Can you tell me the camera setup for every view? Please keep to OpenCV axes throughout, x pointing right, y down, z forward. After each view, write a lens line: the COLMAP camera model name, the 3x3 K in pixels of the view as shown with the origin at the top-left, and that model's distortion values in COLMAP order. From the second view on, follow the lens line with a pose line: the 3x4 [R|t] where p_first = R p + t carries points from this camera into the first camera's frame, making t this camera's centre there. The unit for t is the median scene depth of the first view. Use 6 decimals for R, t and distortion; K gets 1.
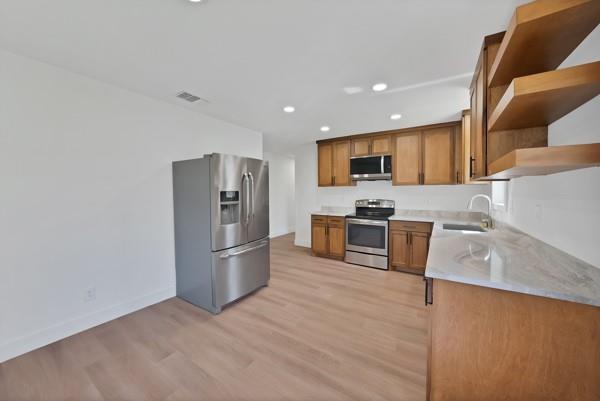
lens RADIAL K [[220.3, 0, 300.0], [0, 220.3, 200.5], [0, 0, 1]] dist [-0.000349, 0.000116]
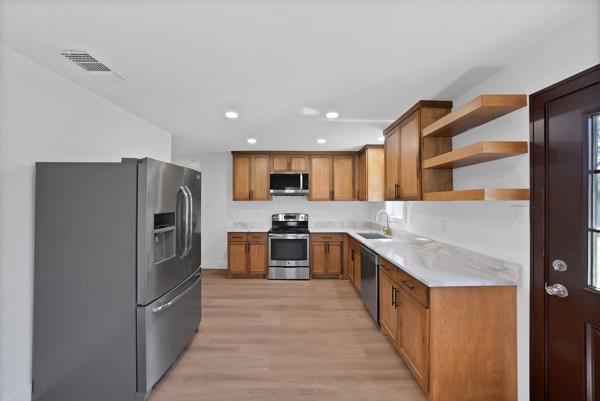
lens RADIAL K [[216.9, 0, 301.0], [0, 216.9, 201.3], [0, 0, 1]] dist [-0.001234, -0.000035]
pose [[0.840684, 0.003395, 0.541516, -0.214853], [0.018667, 0.999204, -0.035244, -0.030187], [-0.541205, 0.039738, 0.839952, 0.117005]]
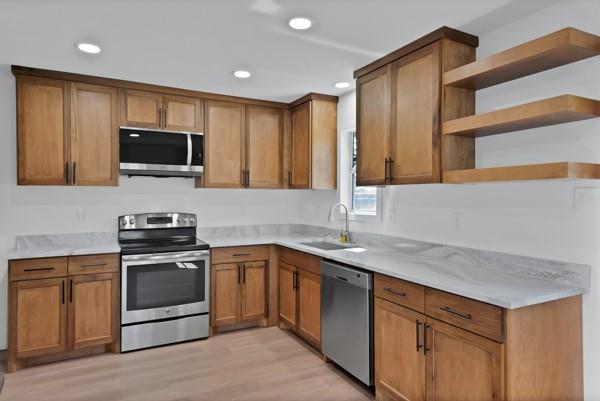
lens RADIAL K [[367.7, 0, 301.9], [0, 367.7, 200.4], [0, 0, 1]] dist [0.039171, 0.000001]
pose [[0.499617, -0.005645, 0.866228, -0.306865], [0.030734, 0.999465, -0.011213, -0.016916], [-0.865701, 0.032225, 0.499523, 0.311778]]
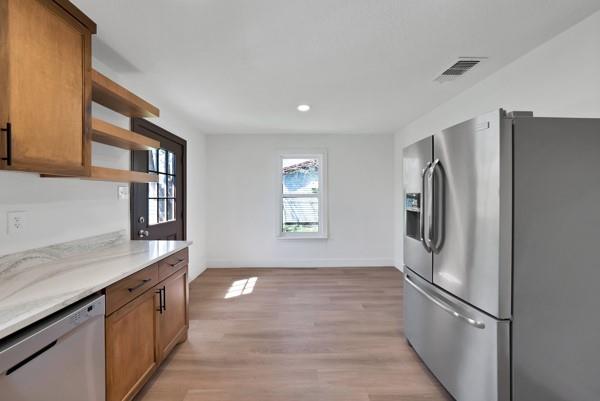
lens RADIAL K [[220.5, 0, 296.3], [0, 220.5, 196.7], [0, 0, 1]] dist [-0.001836, 0.000038]
pose [[-0.840778, 0.008956, -0.541306, 0.261469], [-0.019885, 0.998678, 0.047409, -0.037473], [0.541015, 0.050625, -0.839488, 0.916755]]
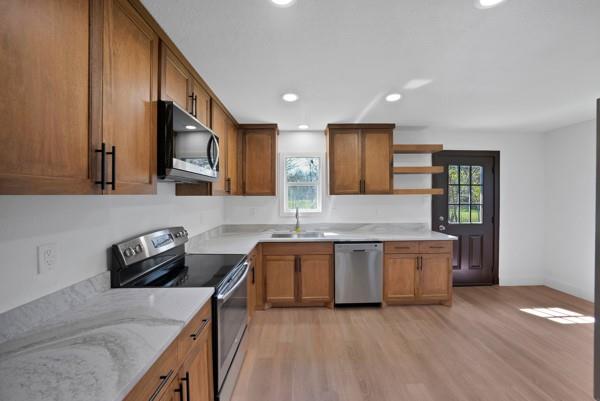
lens RADIAL K [[220.5, 0, 296.3], [0, 220.5, 196.7], [0, 0, 1]] dist [-0.001836, 0.000038]
pose [[-0.536112, 0.001769, 0.844145, -0.142866], [0.041066, 0.998868, 0.023987, -0.071042], [-0.843147, 0.047526, -0.535578, 1.158723]]
